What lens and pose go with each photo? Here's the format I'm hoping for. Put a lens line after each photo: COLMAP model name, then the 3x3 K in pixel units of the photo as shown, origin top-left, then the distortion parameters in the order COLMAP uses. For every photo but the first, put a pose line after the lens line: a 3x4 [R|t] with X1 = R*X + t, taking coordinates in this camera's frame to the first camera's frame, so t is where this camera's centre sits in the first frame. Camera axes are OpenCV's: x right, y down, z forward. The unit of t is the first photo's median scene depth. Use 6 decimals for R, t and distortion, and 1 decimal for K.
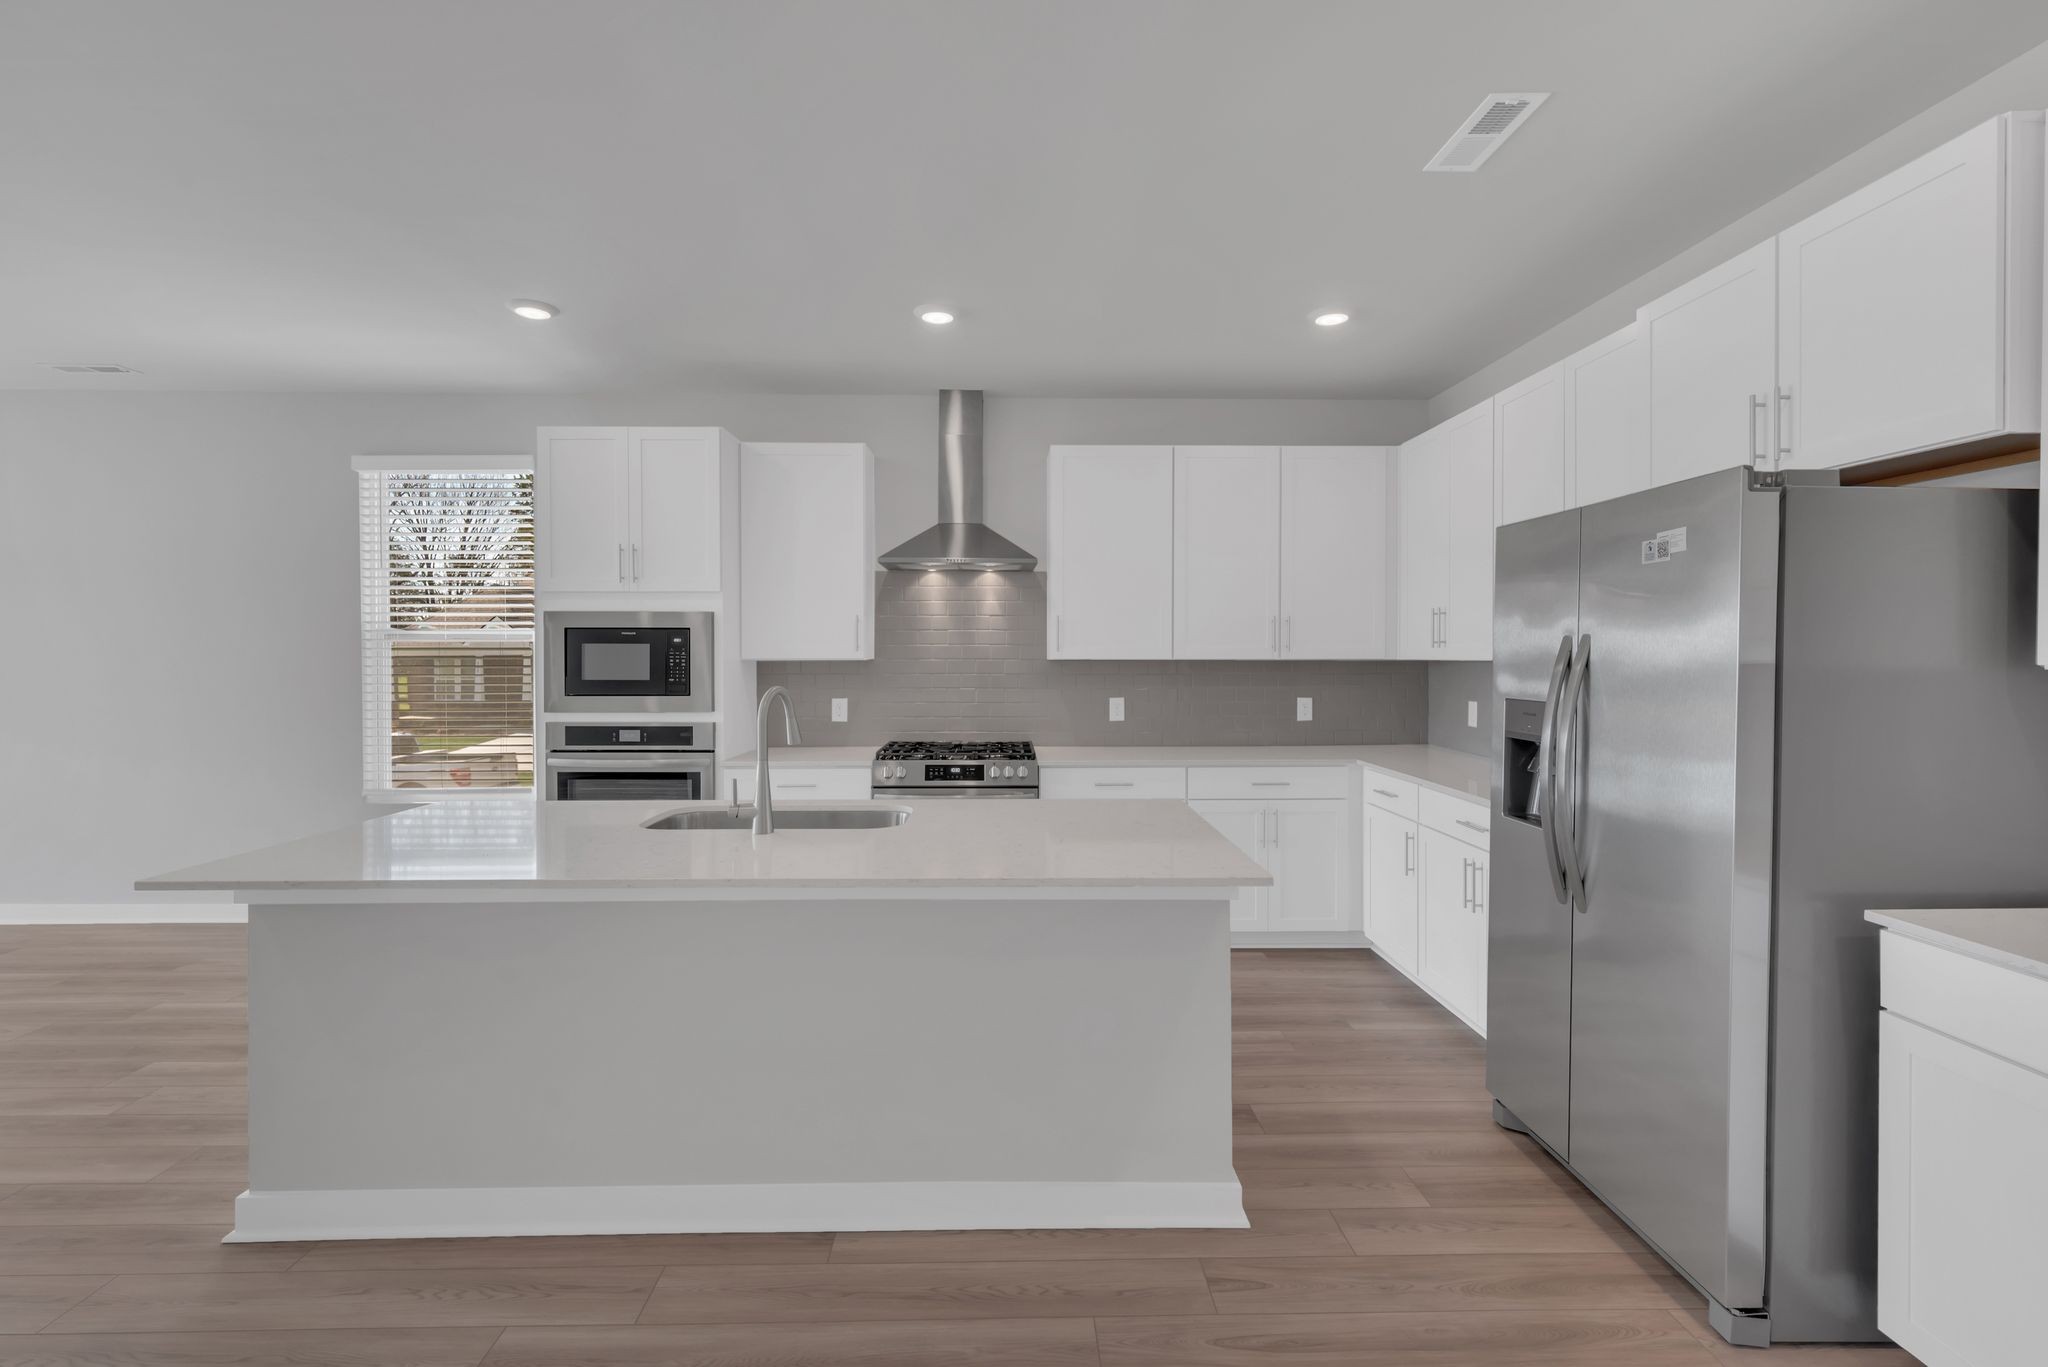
lens RADIAL K [[919.7, 0, 1027.6], [0, 919.7, 669.5], [0, 0, 1]] dist [0.003081, 0.000524]
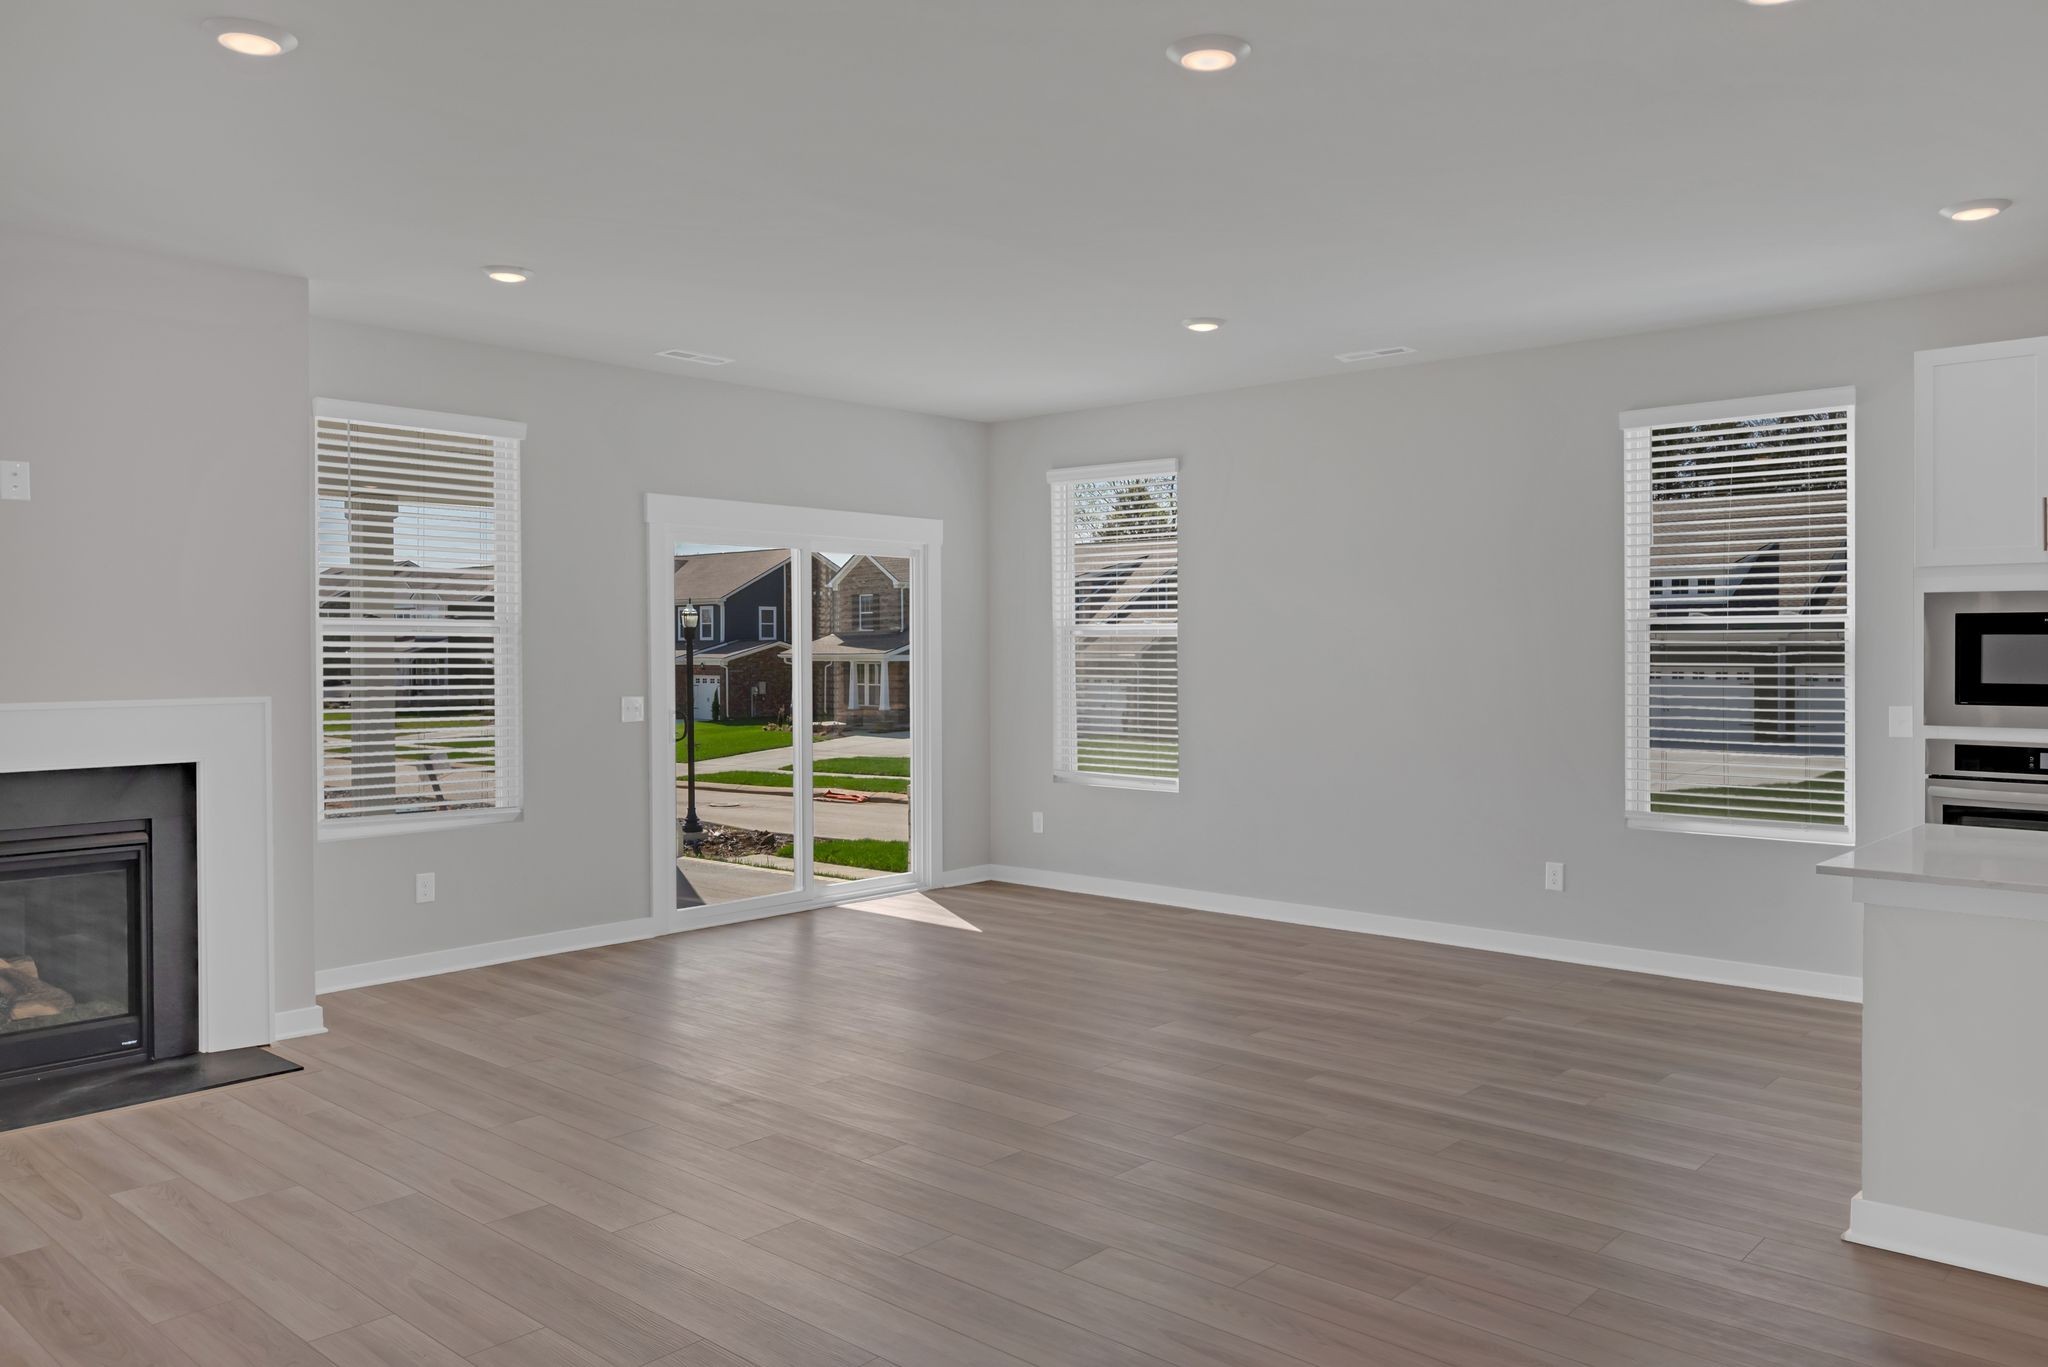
lens RADIAL K [[1483.7, 0, 1080.0], [0, 1483.7, 678.0], [0, 0, 1]] dist [-0.010985, -0.003008]
pose [[0.732916, 0.012563, -0.680203, -0.202990], [-0.008116, 0.999920, 0.009723, 0.000586], [0.680270, -0.001605, 0.732959, -0.384280]]
